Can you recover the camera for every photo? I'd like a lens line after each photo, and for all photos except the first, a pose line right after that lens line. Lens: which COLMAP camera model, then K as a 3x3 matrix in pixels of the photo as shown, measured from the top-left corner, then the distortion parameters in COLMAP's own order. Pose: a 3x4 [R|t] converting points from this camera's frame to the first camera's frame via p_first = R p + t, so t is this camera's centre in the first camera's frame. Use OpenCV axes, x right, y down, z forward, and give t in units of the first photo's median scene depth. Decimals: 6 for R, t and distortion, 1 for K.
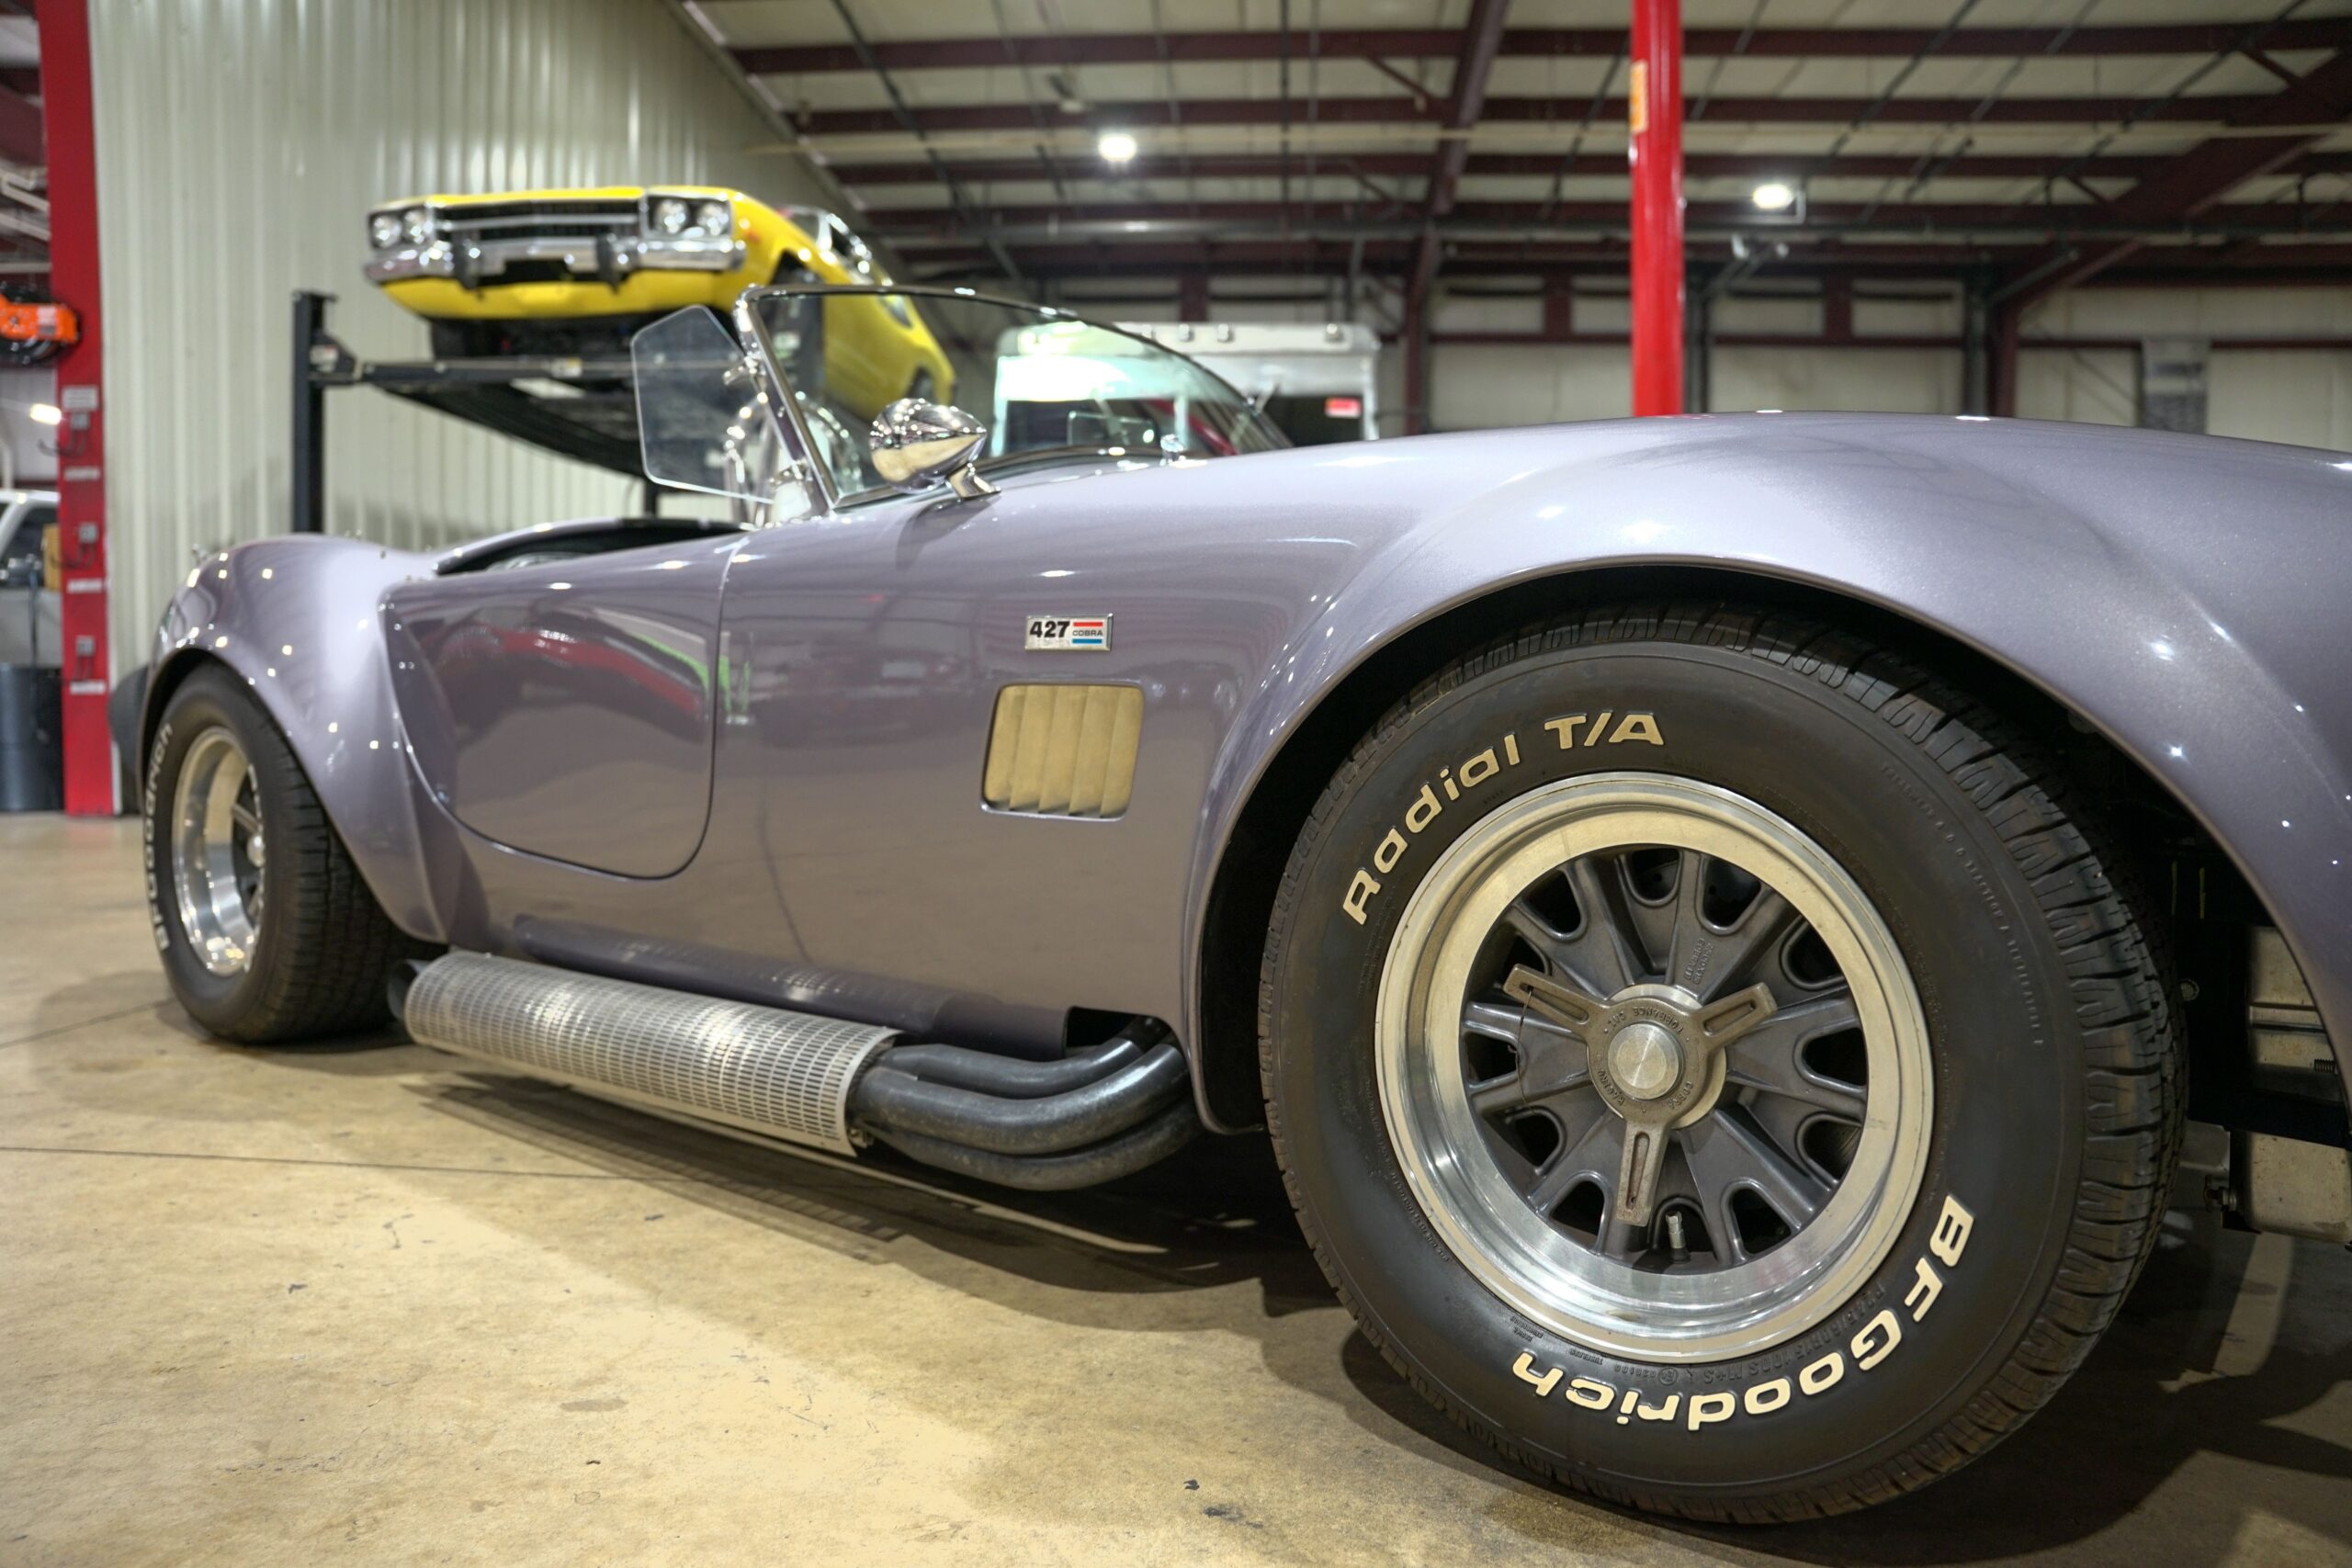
lens RADIAL K [[1610.4, 0, 1182.6], [0, 1610.4, 780.9], [0, 0, 1]] dist [-0.140999, 0.110294]
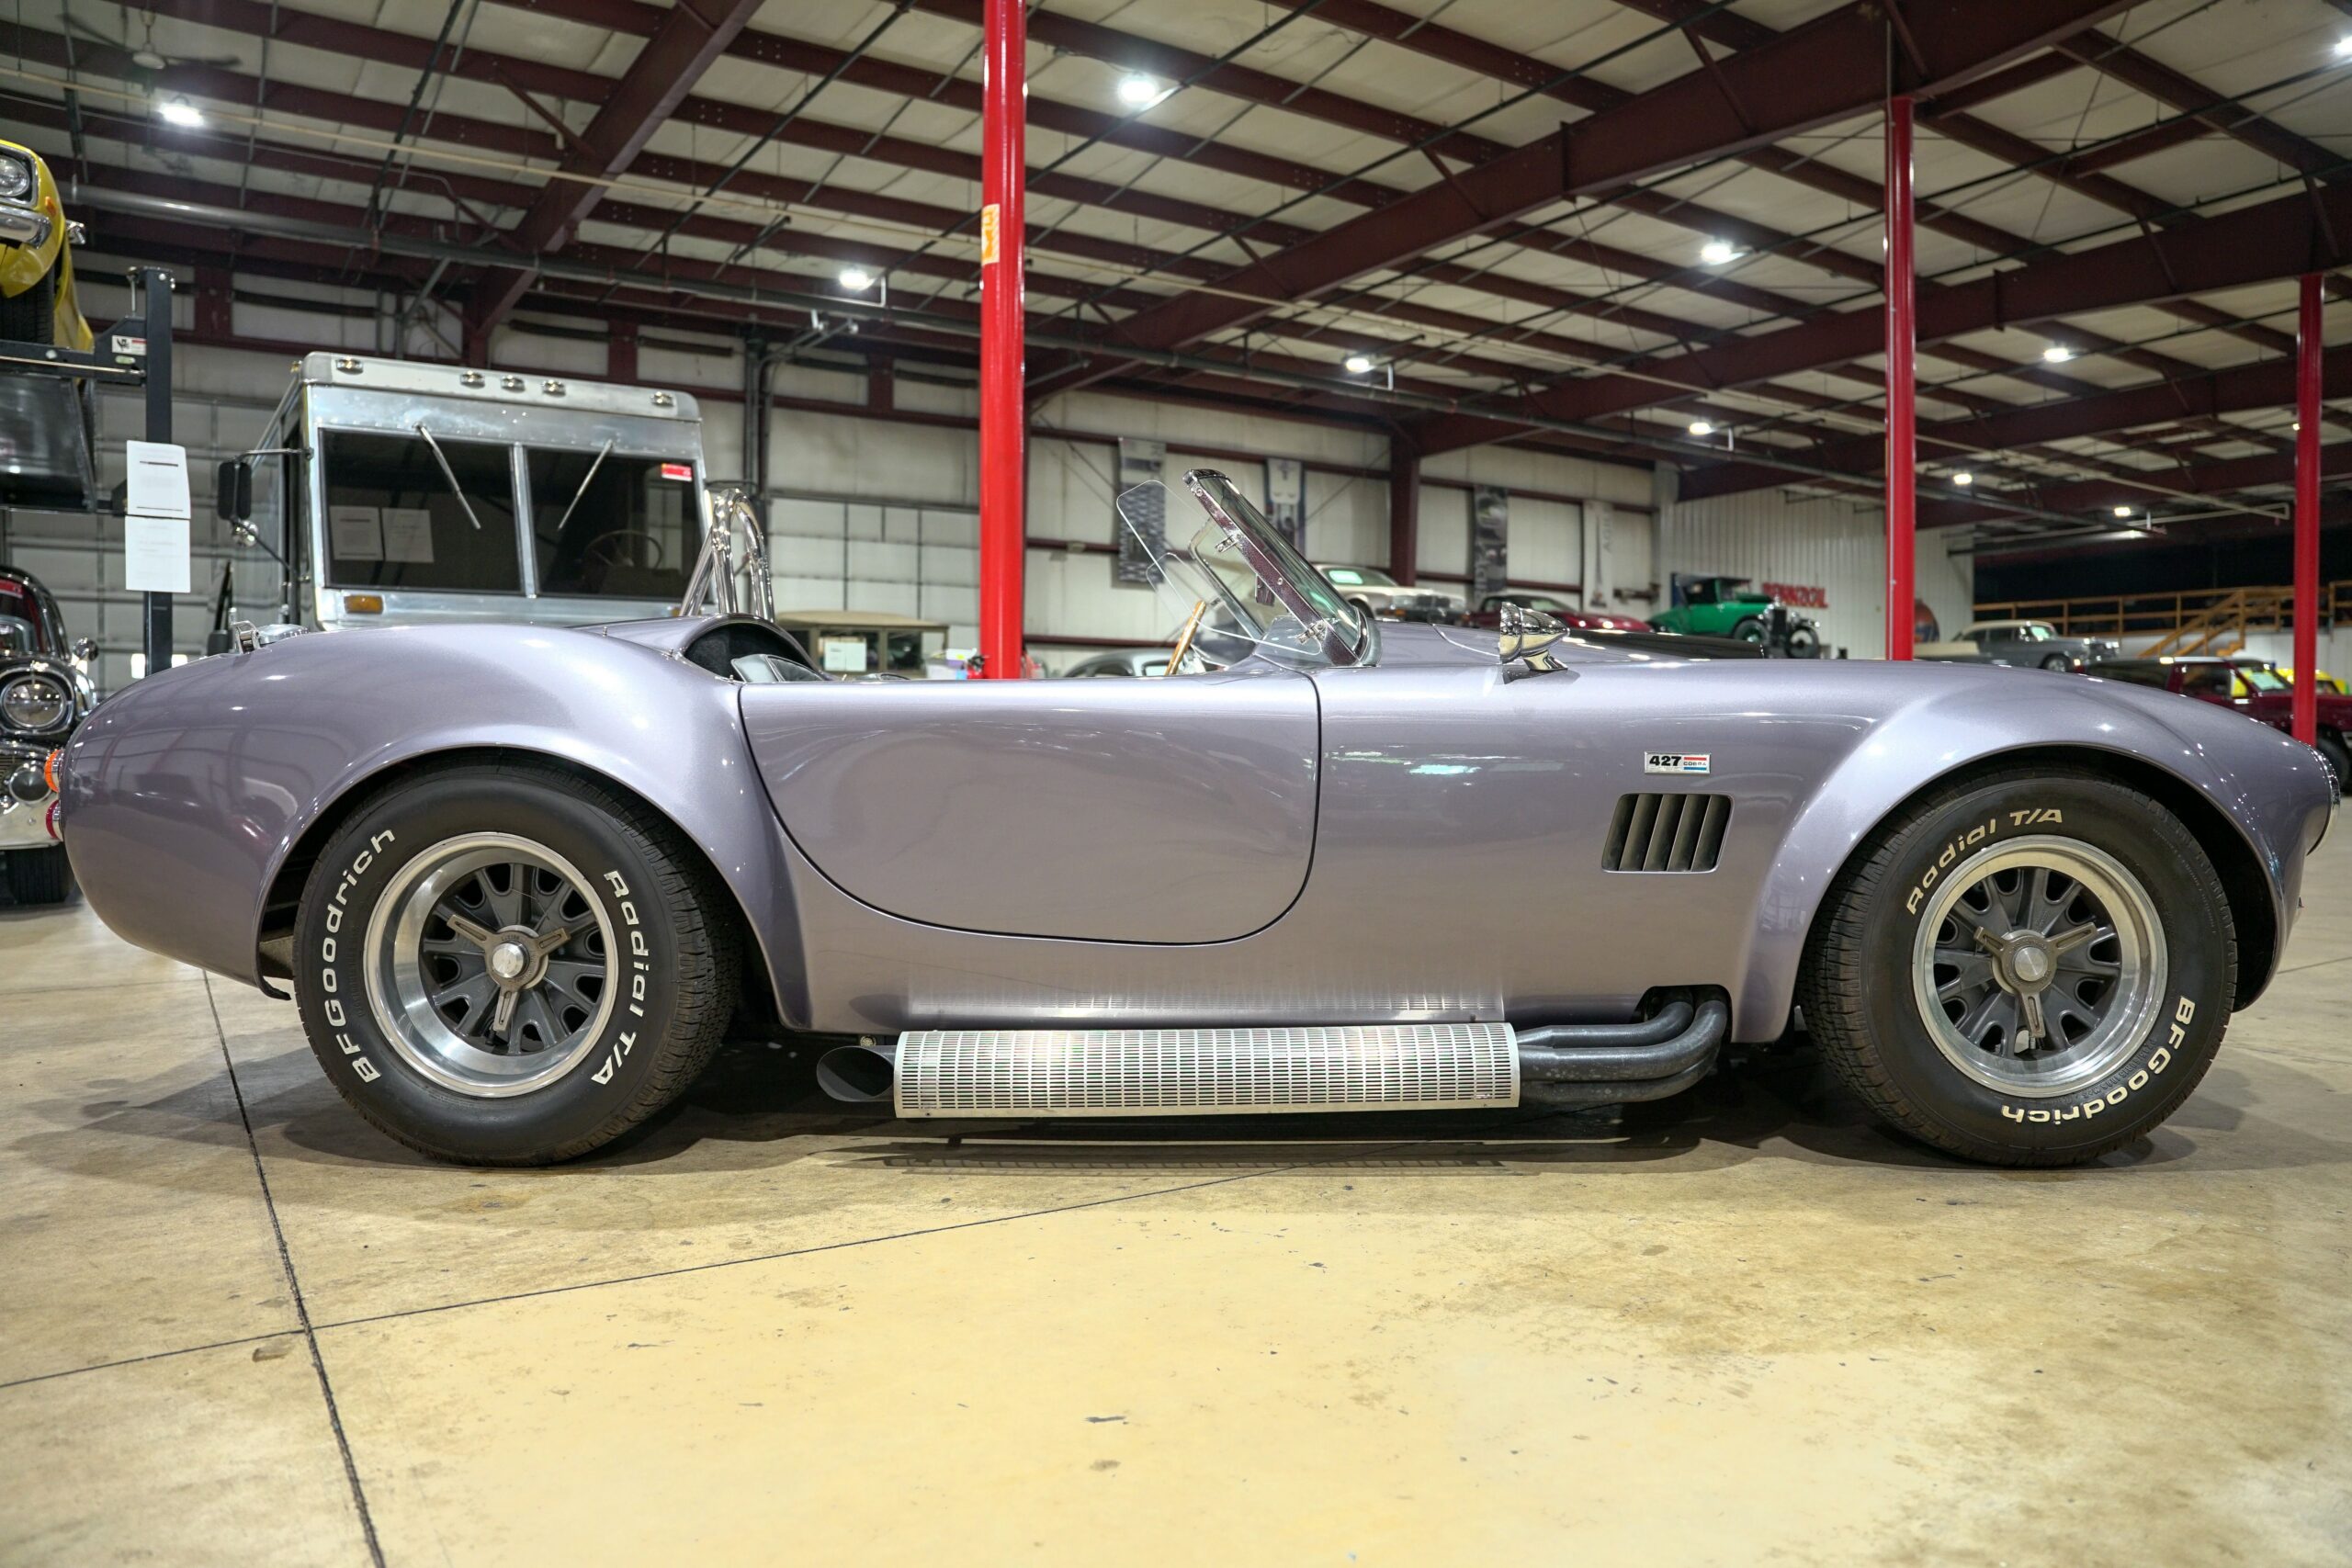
lens RADIAL K [[1610.4, 0, 1182.6], [0, 1610.4, 780.9], [0, 0, 1]] dist [-0.140999, 0.110294]
pose [[0.789871, -0.018087, 0.613007, -0.307929], [0.031678, 0.999434, -0.011330, -0.014452], [-0.612455, 0.028368, 0.789996, -0.000652]]
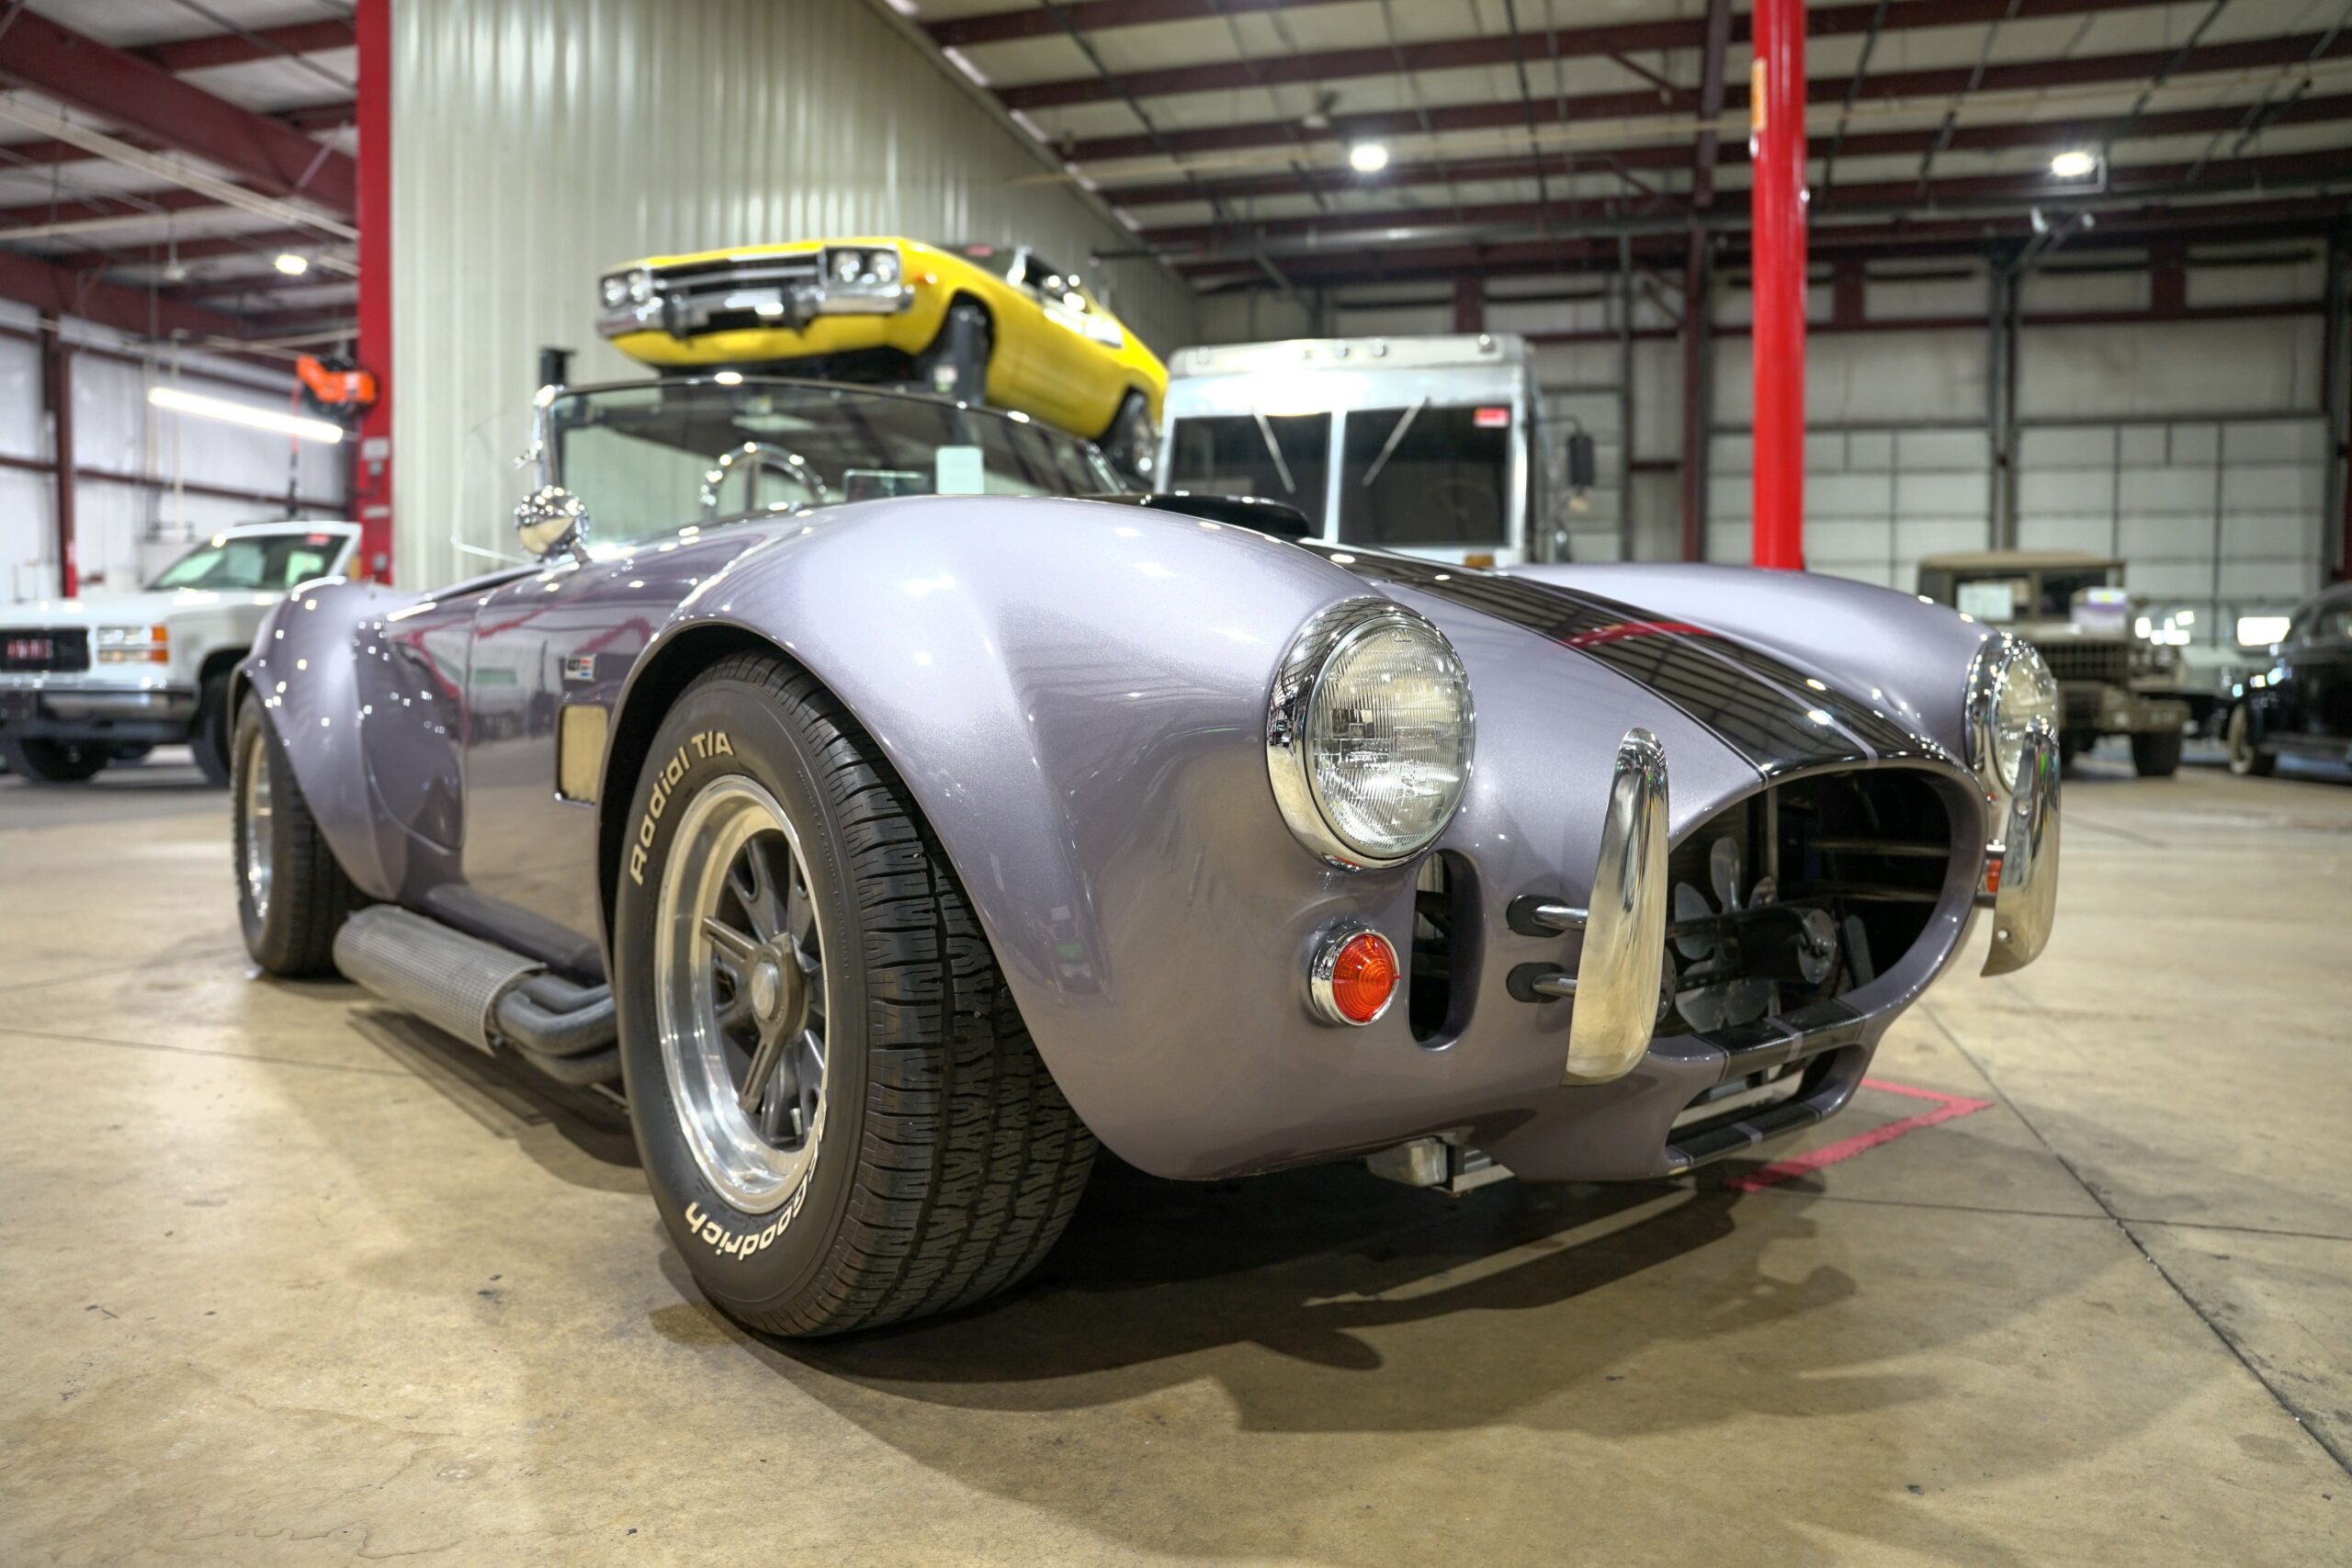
lens RADIAL K [[1610.4, 0, 1182.6], [0, 1610.4, 780.9], [0, 0, 1]] dist [-0.140999, 0.110294]
pose [[0.977175, 0.010845, -0.212161, 0.142994], [-0.010867, 0.999940, 0.001065, -0.000915], [0.212160, 0.001265, 0.977234, -0.037536]]
